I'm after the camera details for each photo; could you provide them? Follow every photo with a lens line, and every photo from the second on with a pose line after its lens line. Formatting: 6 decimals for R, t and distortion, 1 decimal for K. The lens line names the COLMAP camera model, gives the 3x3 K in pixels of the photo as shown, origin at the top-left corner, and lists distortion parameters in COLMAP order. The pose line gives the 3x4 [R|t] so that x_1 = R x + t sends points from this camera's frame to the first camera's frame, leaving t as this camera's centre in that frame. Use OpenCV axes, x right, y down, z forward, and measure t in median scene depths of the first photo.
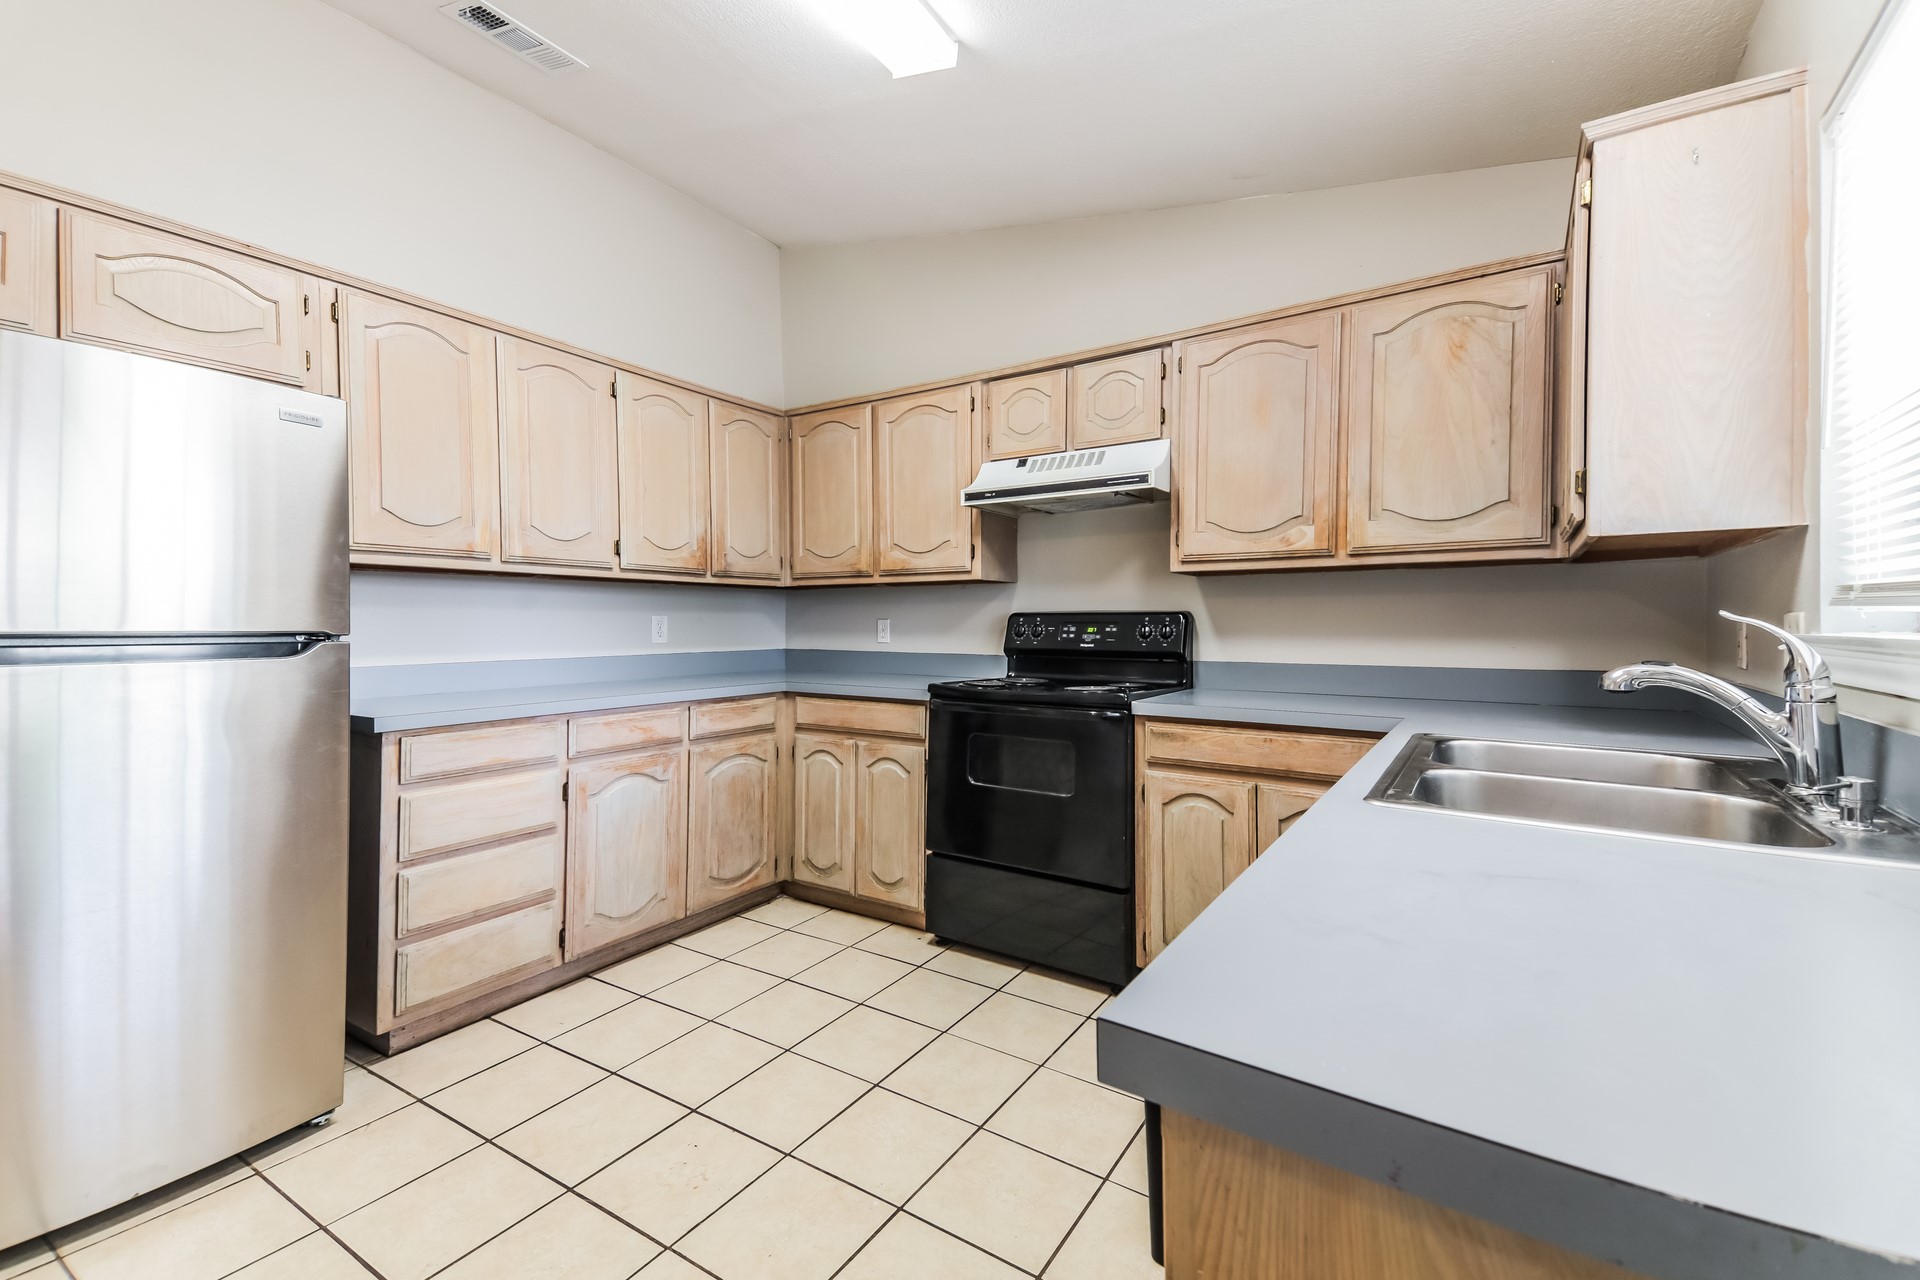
lens RADIAL K [[1013.6, 0, 936.9], [0, 1013.6, 637.2], [0, 0, 1]] dist [0.076817, -0.060999]
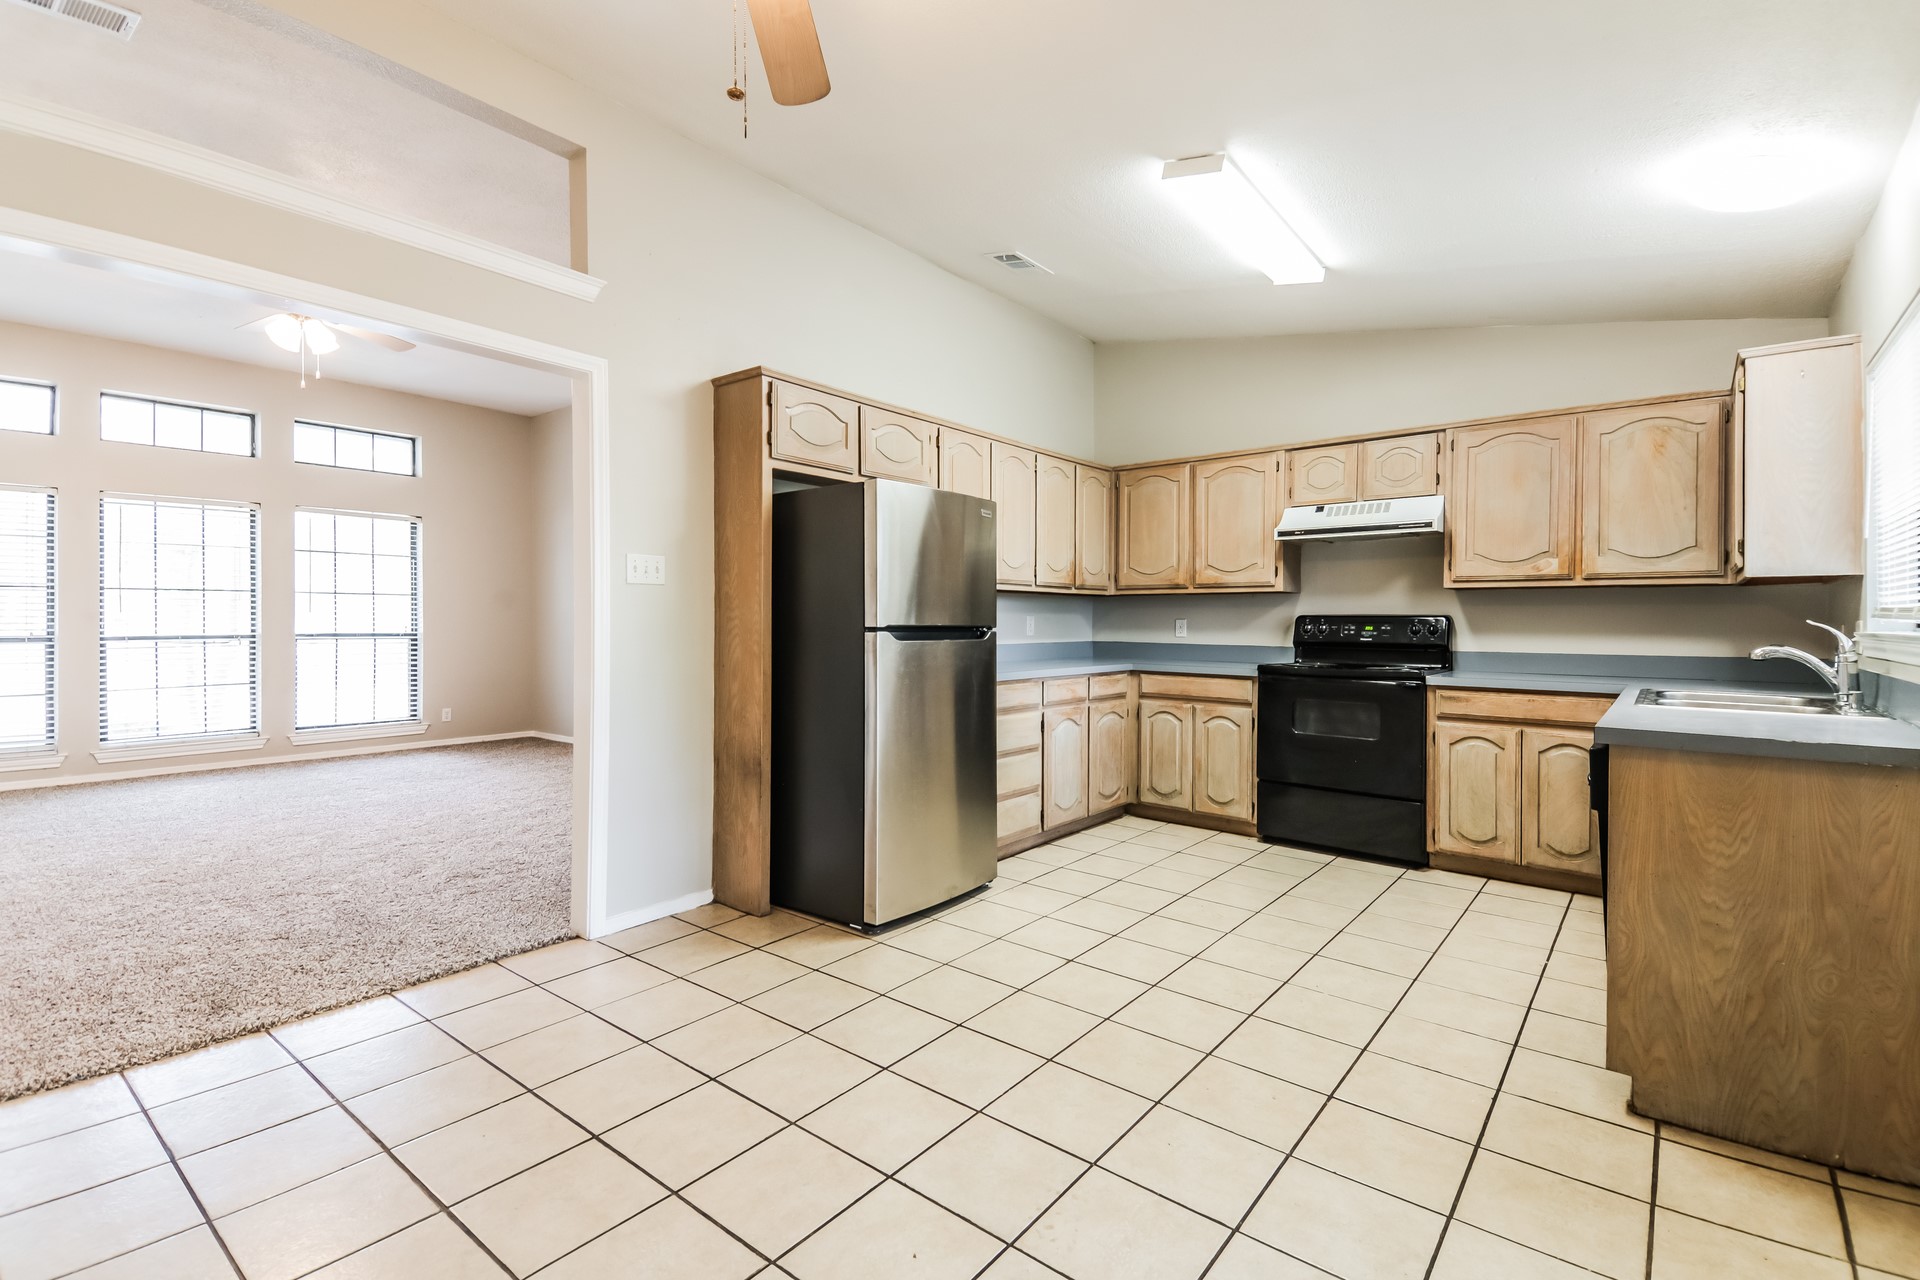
lens RADIAL K [[887.1, 0, 960.0], [0, 887.1, 630.5], [0, 0, 1]] dist [0.000162, -0.035304]
pose [[0.981944, 0.008306, -0.188987, -0.197773], [-0.009059, 0.999954, -0.003123, 0.005425], [0.188953, 0.004779, 0.981975, -0.340570]]
